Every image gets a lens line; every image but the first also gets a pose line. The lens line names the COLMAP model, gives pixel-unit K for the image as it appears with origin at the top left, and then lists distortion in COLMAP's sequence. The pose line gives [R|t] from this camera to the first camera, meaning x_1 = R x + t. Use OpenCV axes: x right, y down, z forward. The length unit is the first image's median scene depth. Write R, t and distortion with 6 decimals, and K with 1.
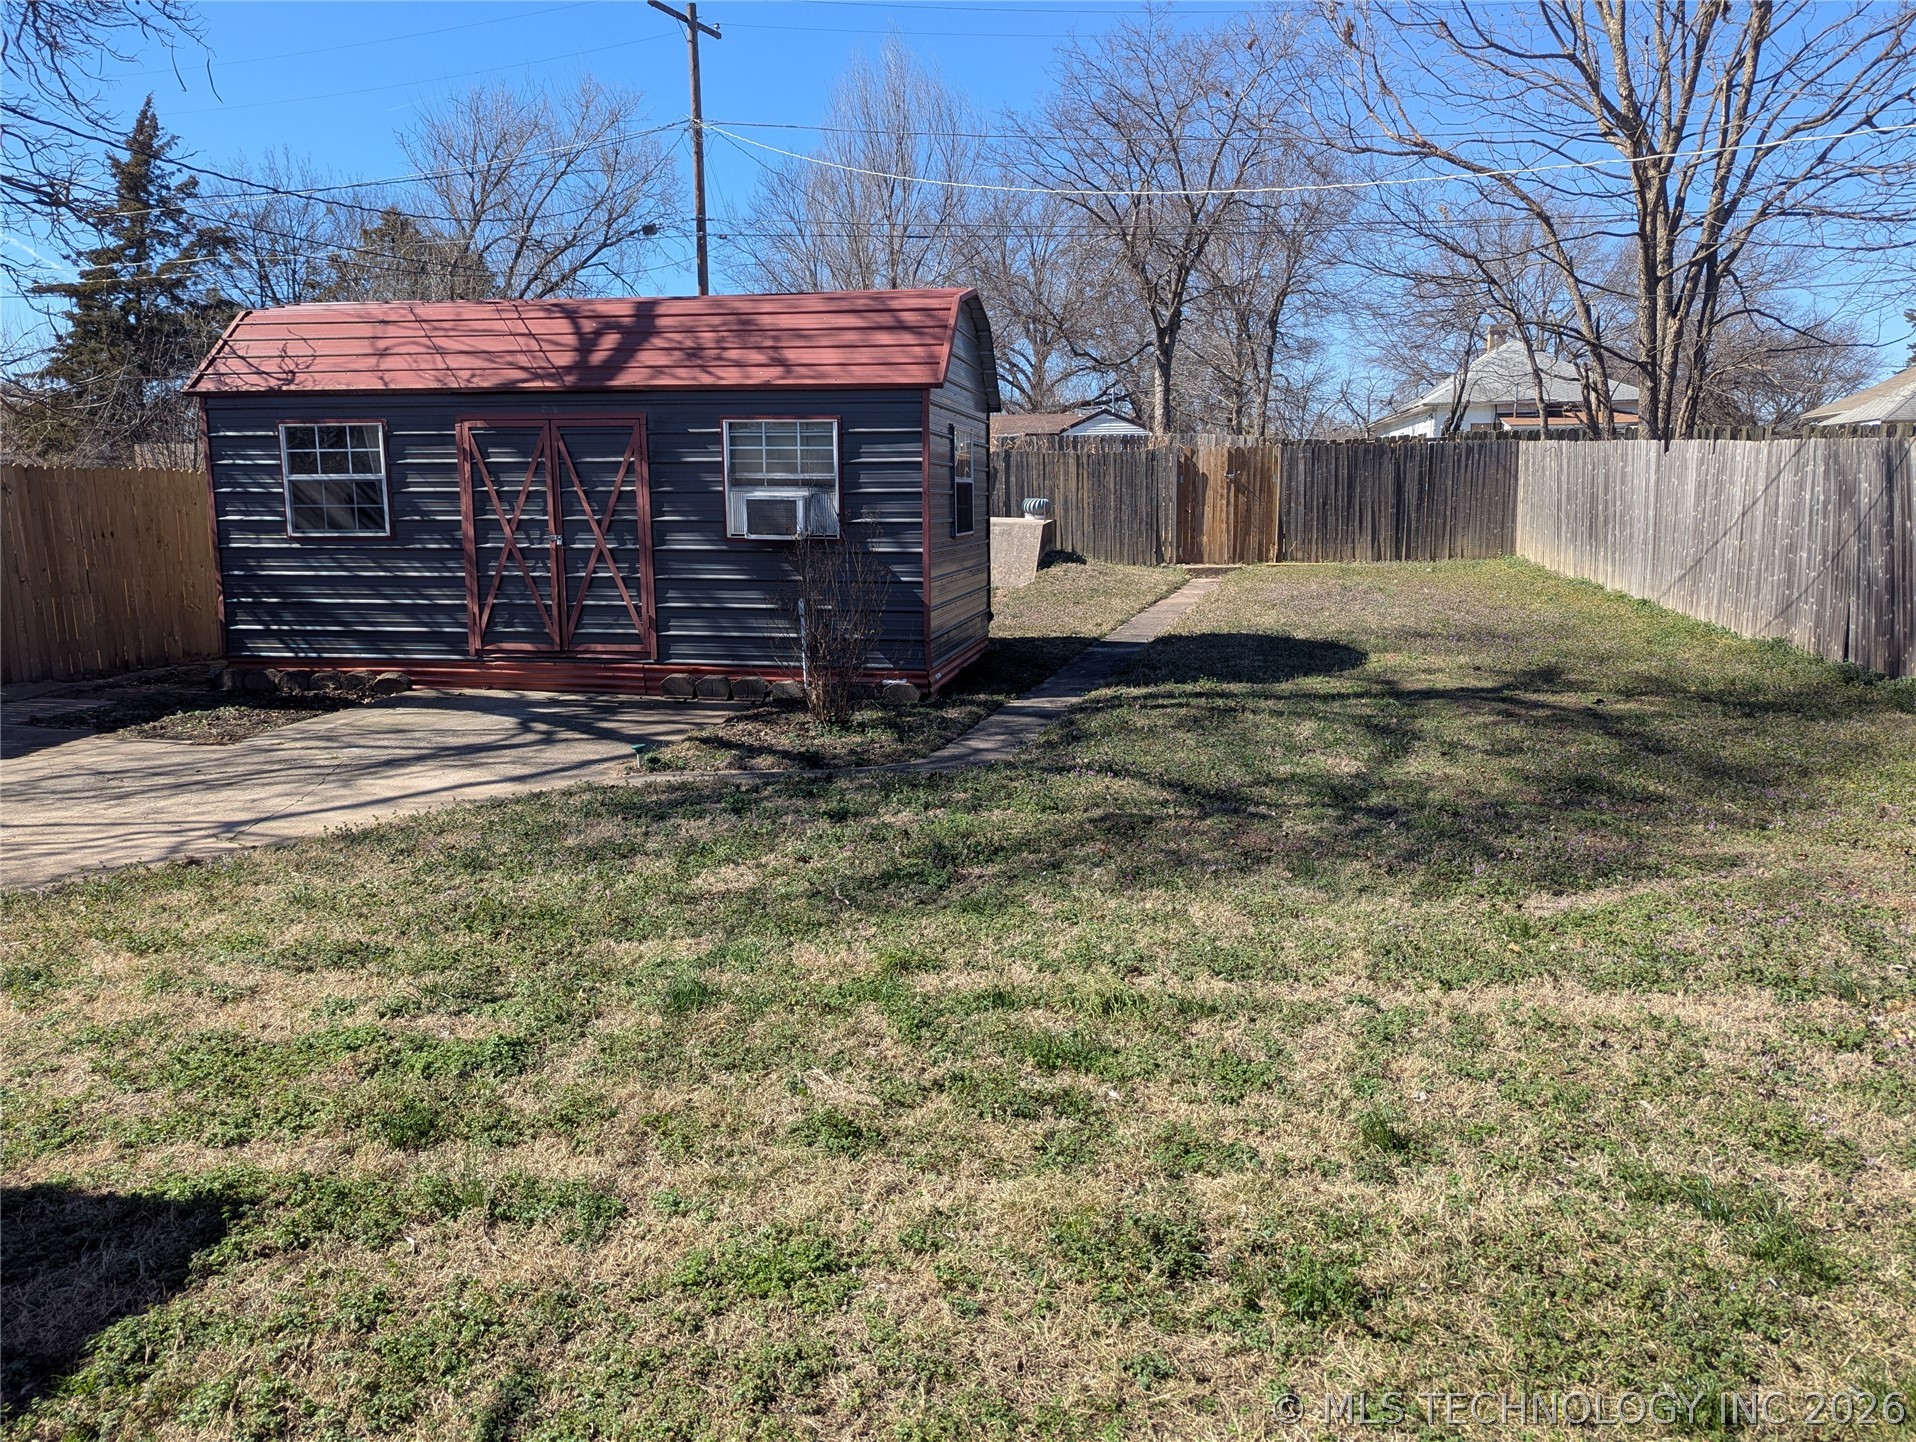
lens RADIAL K [[1333.7, 0, 966.9], [0, 1333.7, 714.5], [0, 0, 1]] dist [0.065252, -0.066986]
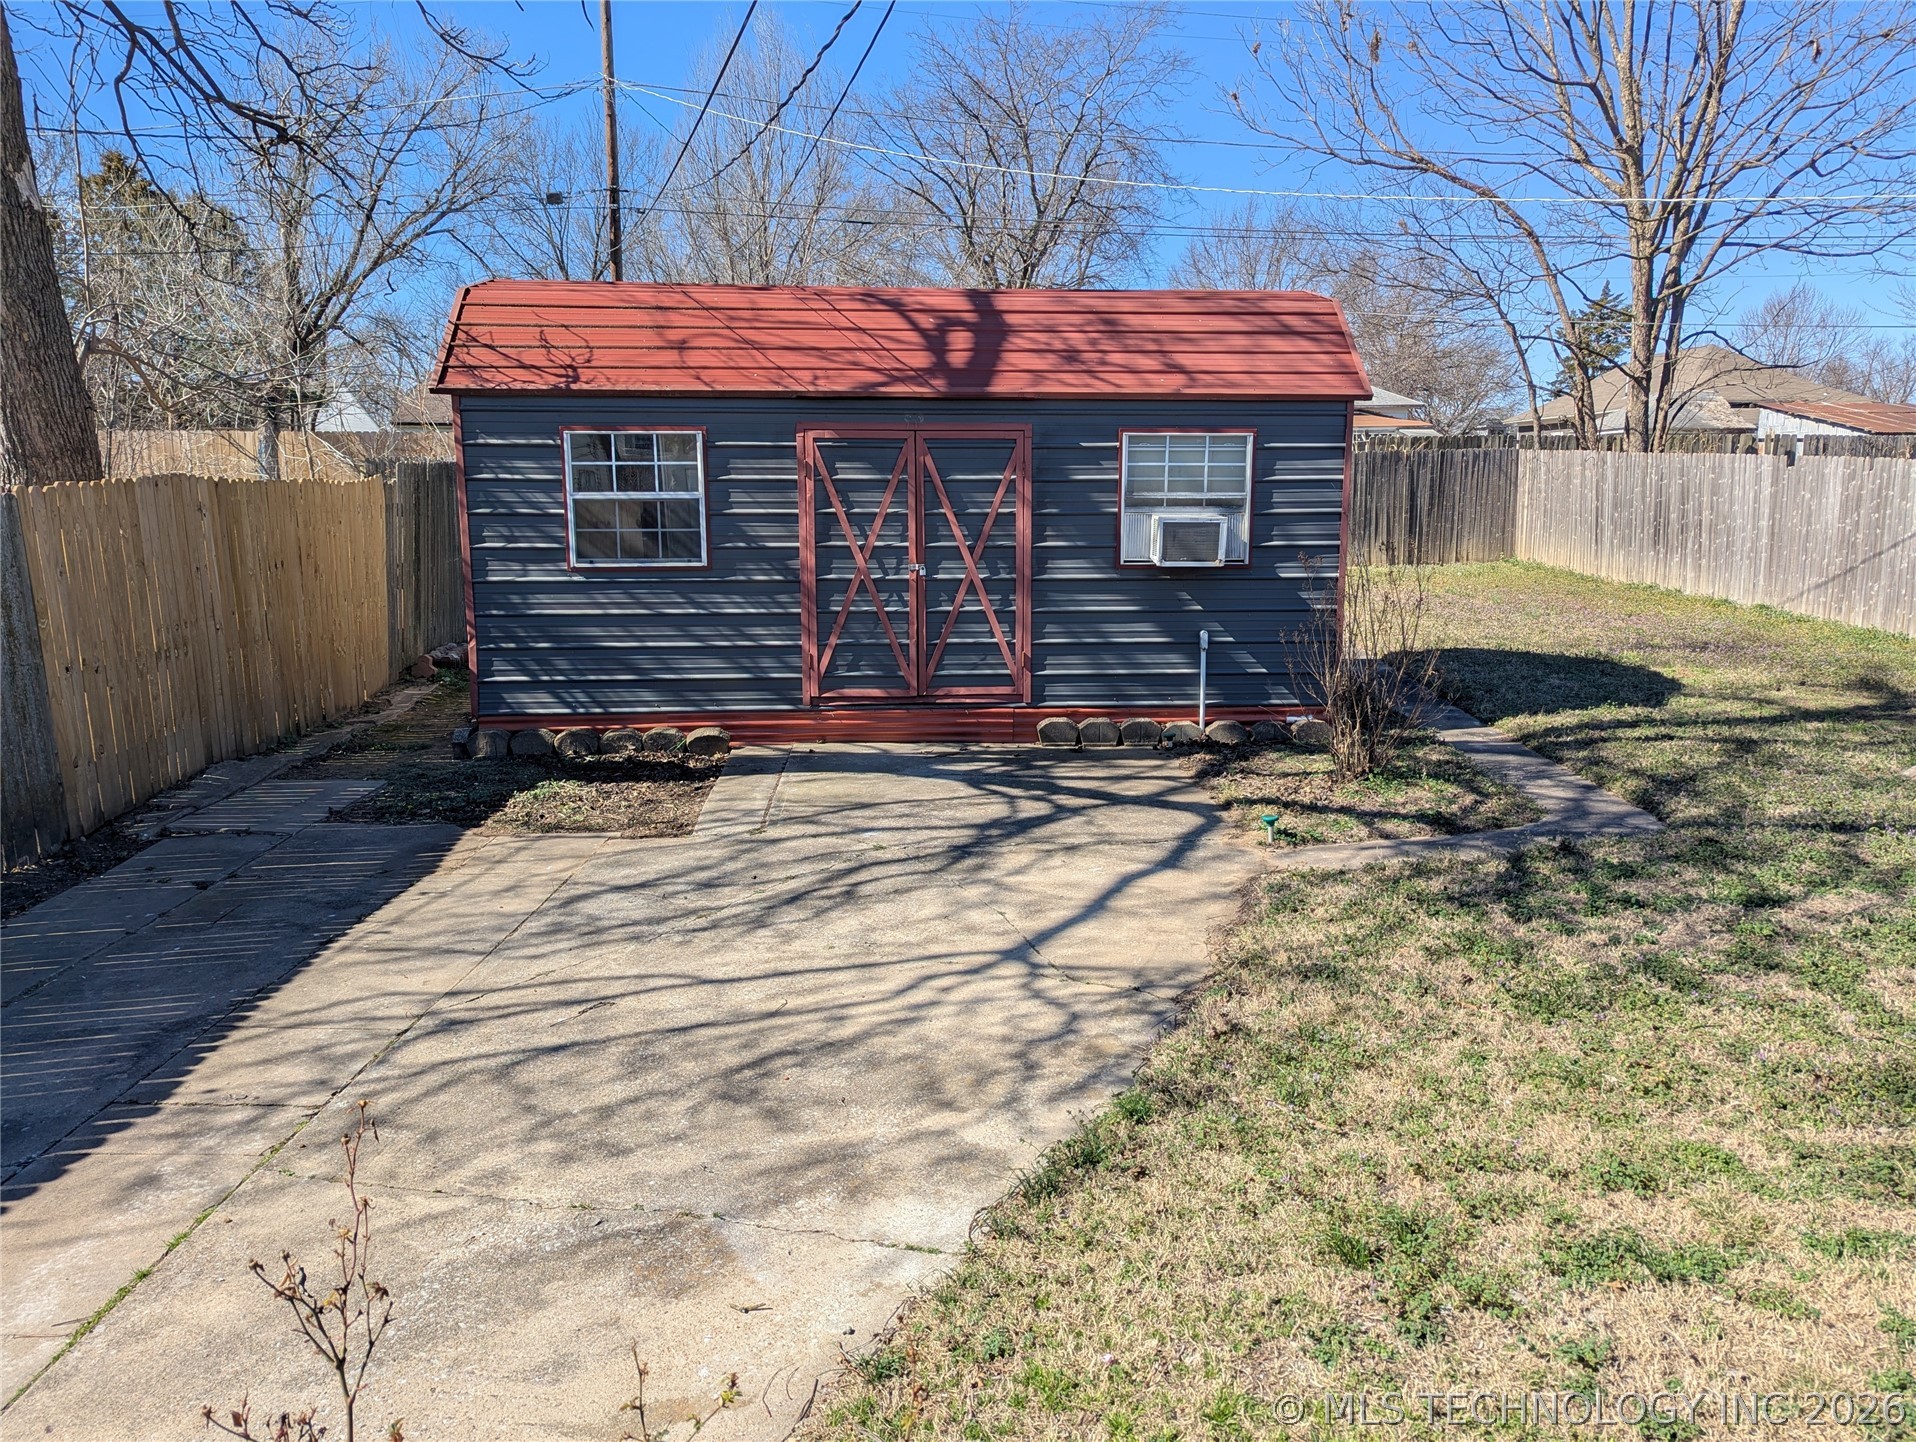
lens RADIAL K [[1333.7, 0, 966.9], [0, 1333.7, 714.5], [0, 0, 1]] dist [0.065252, -0.066986]
pose [[0.969781, -0.037363, 0.241100, -0.482814], [0.035525, 0.999297, 0.011967, -0.044986], [-0.241378, -0.003041, 0.970426, 0.154300]]
